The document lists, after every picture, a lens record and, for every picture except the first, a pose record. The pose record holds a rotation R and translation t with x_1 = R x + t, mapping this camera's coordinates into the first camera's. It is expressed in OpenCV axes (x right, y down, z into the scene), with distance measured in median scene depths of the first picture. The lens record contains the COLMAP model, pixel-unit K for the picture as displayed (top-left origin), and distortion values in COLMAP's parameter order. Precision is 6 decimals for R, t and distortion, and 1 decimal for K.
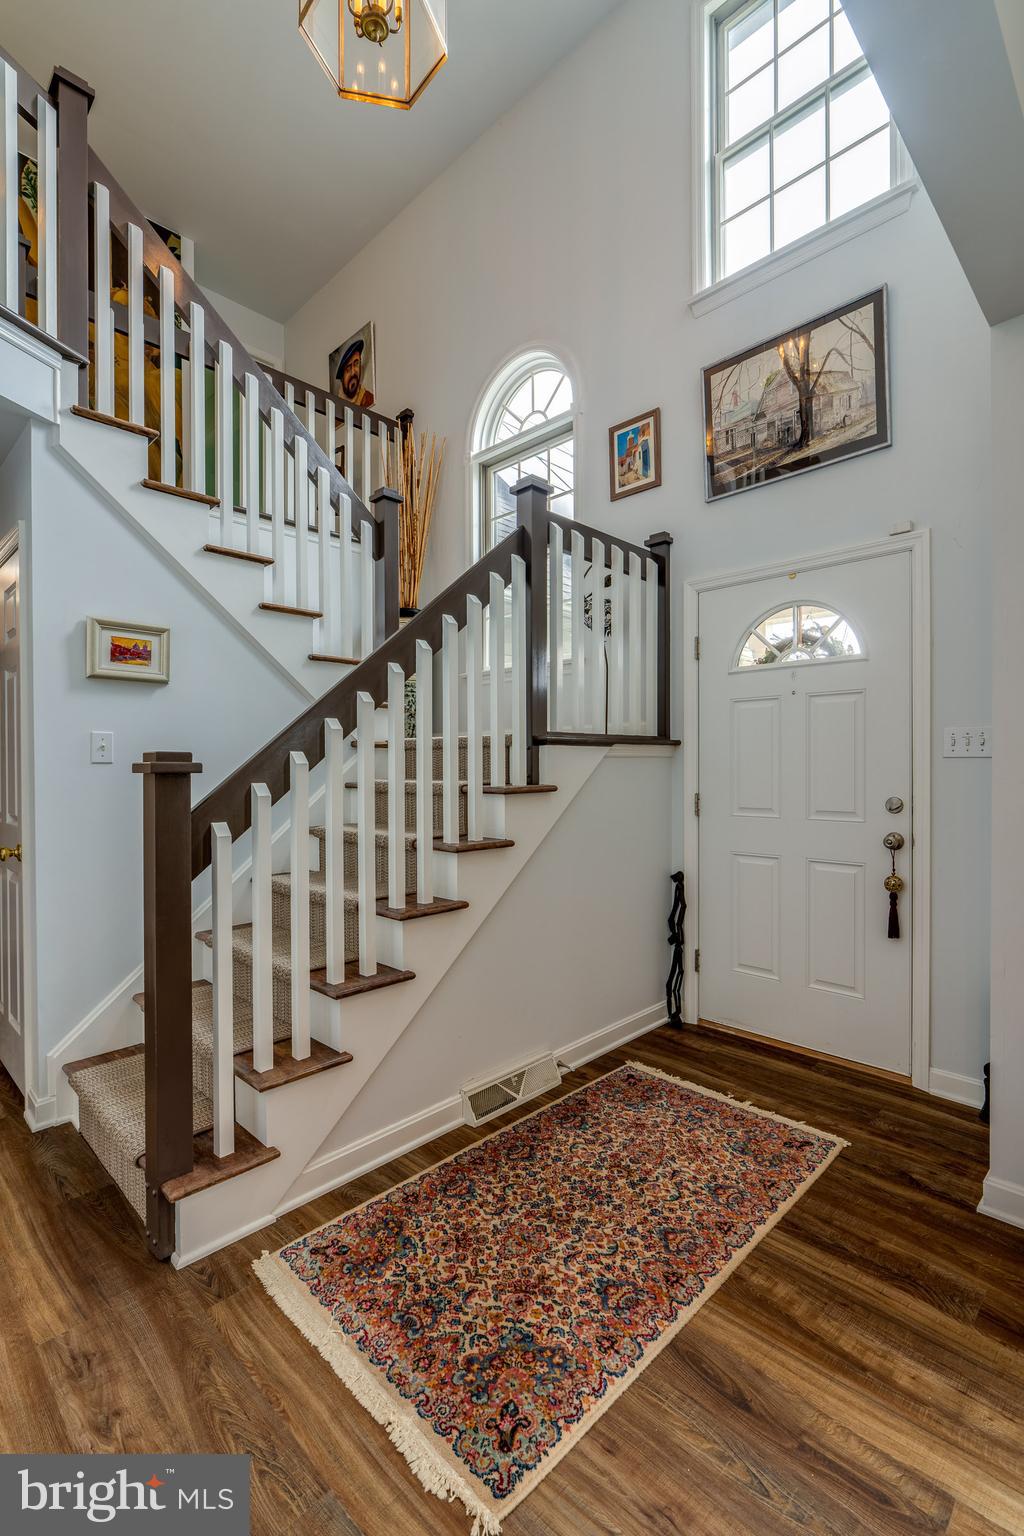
lens RADIAL K [[697.7, 0, 508.8], [0, 697.7, 768.8], [0, 0, 1]] dist [-0.003924, 0.000227]
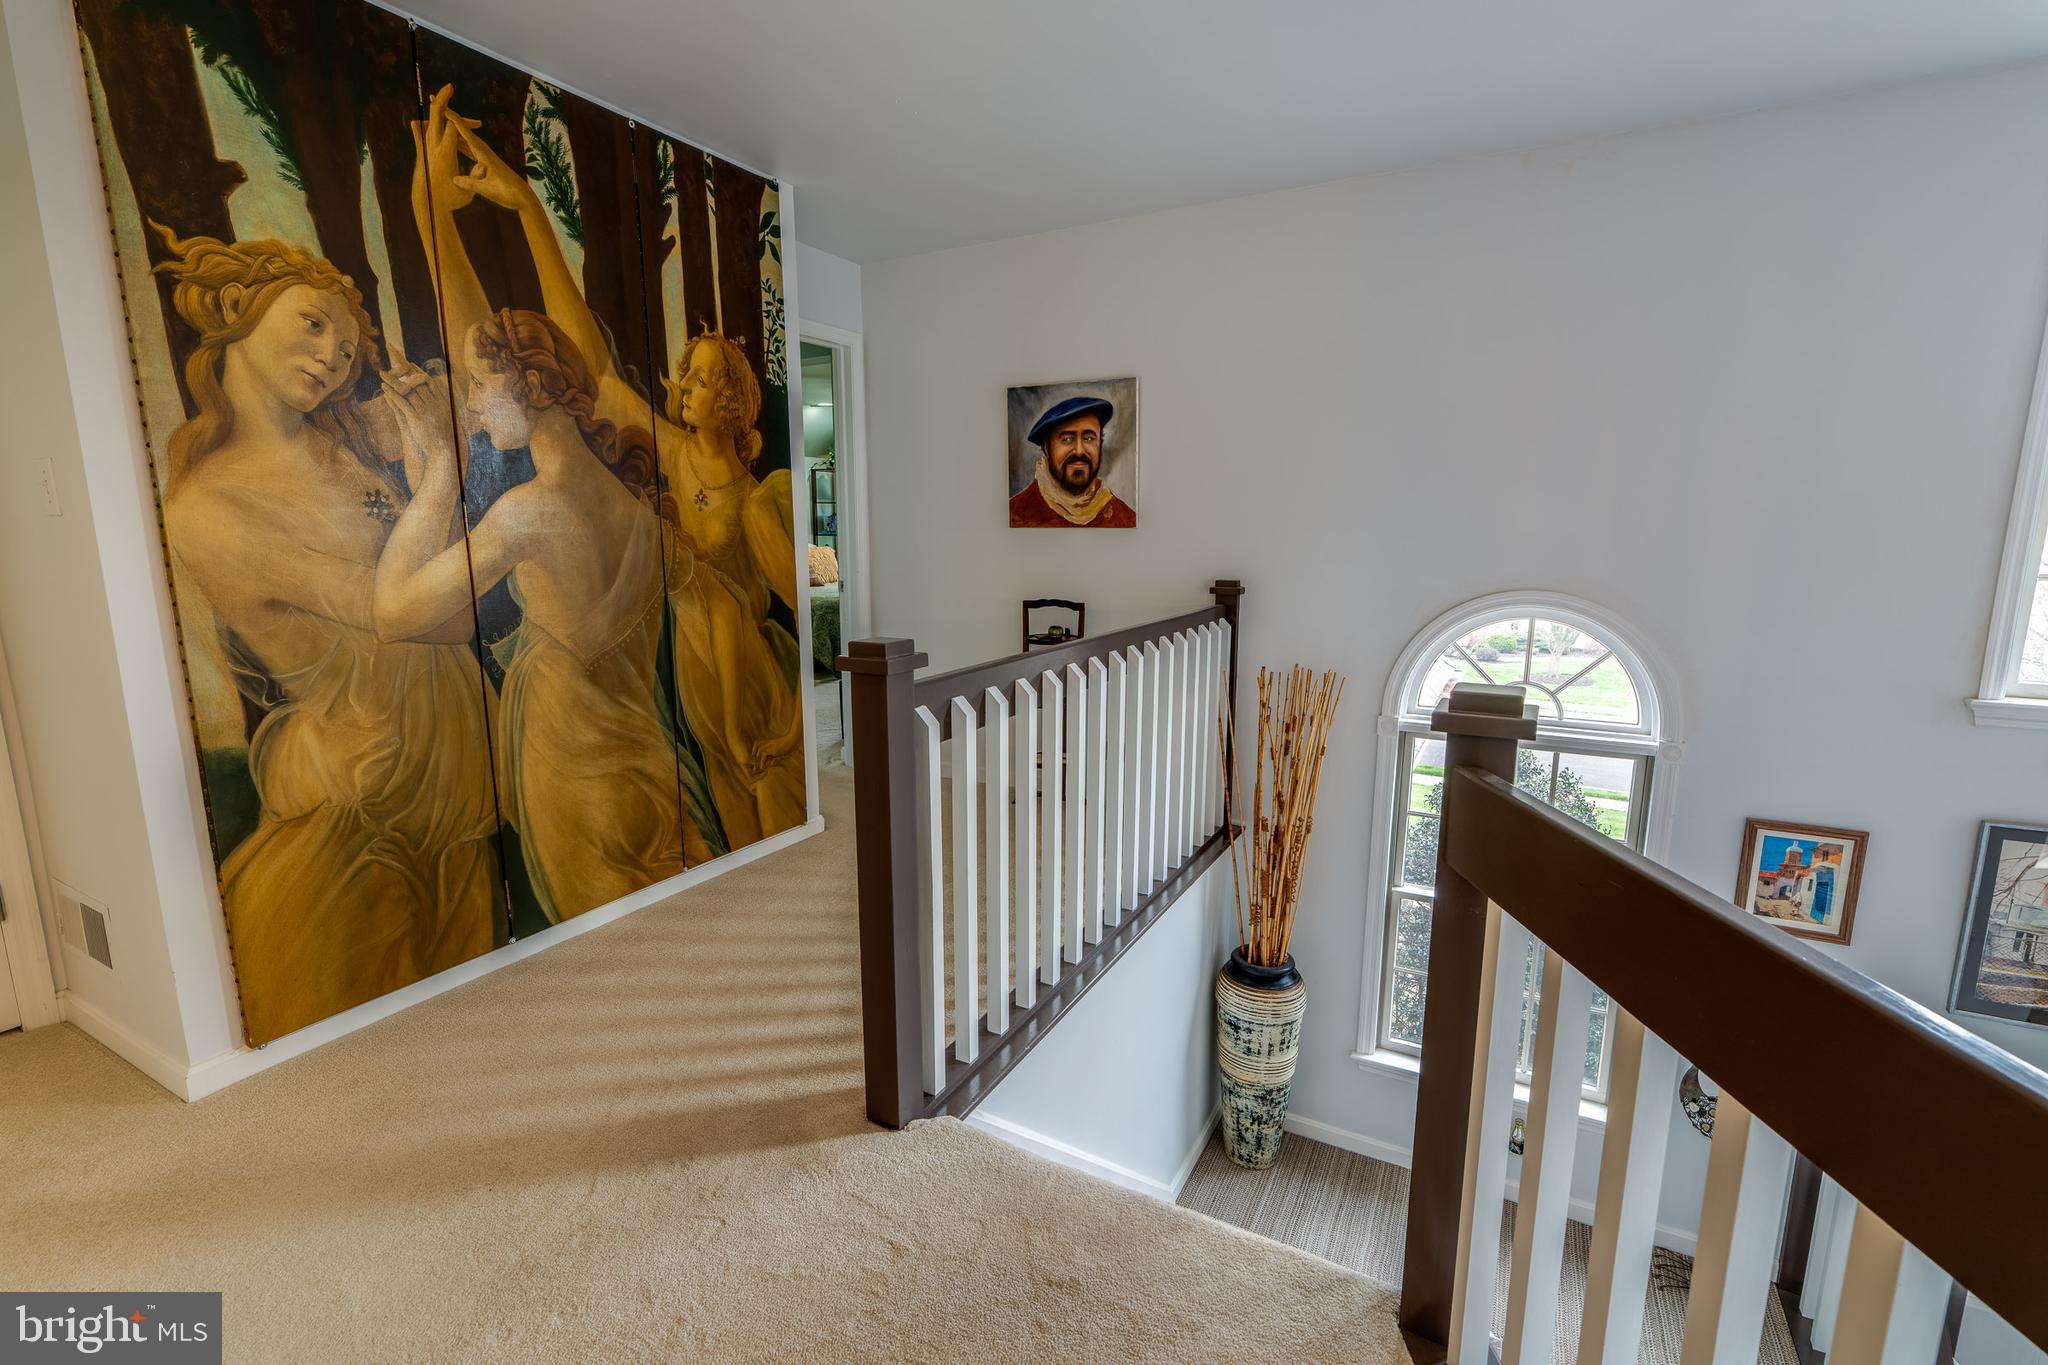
lens RADIAL K [[930.3, 0, 1025.0], [0, 930.3, 691.3], [0, 0, 1]] dist [-0.003924, 0.000227]
pose [[0.962047, -0.048083, 0.268614, -0.777570], [0.000774, 0.984830, 0.173519, -0.838447], [-0.272883, -0.166726, 0.947490, 0.466911]]
